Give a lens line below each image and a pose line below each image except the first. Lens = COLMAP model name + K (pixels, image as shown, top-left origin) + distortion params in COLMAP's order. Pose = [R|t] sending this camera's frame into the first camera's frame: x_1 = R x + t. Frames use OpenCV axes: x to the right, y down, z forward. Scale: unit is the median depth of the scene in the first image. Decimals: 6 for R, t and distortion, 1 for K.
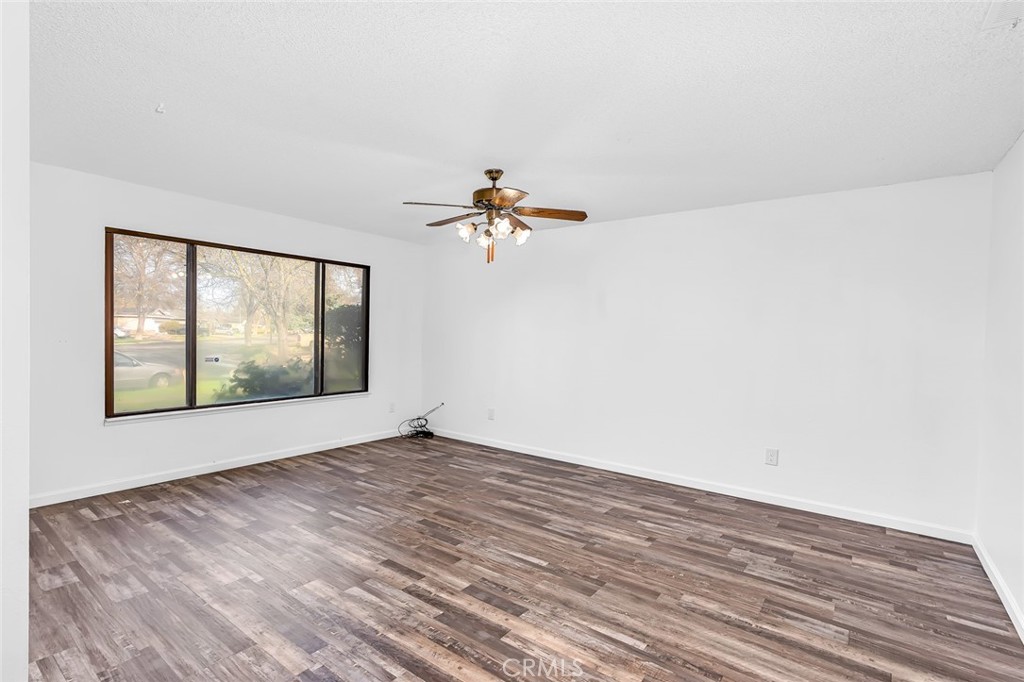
lens RADIAL K [[483.4, 0, 515.8], [0, 483.4, 322.6], [0, 0, 1]] dist [-0.002615, 0.000015]
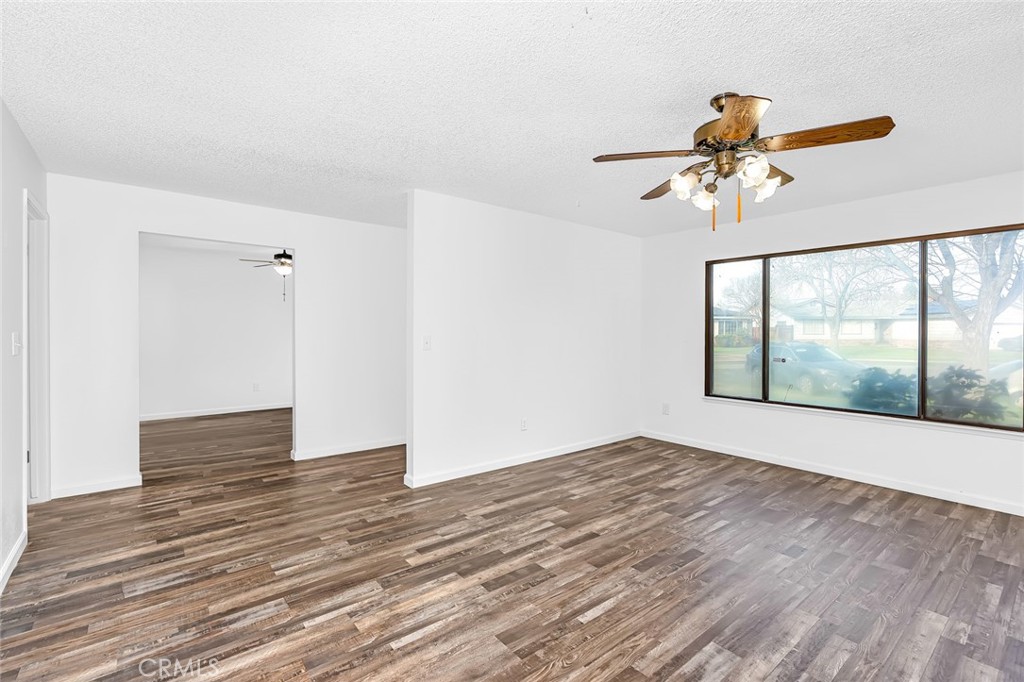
lens RADIAL K [[467.8, 0, 524.6], [0, 467.8, 337.4], [0, 0, 1]] dist [0.027655, -0.012035]
pose [[-0.237539, -0.009941, -0.971327, 0.823098], [0.016129, 0.999769, -0.014177, 0.047796], [0.971244, -0.019034, -0.237324, 1.084936]]
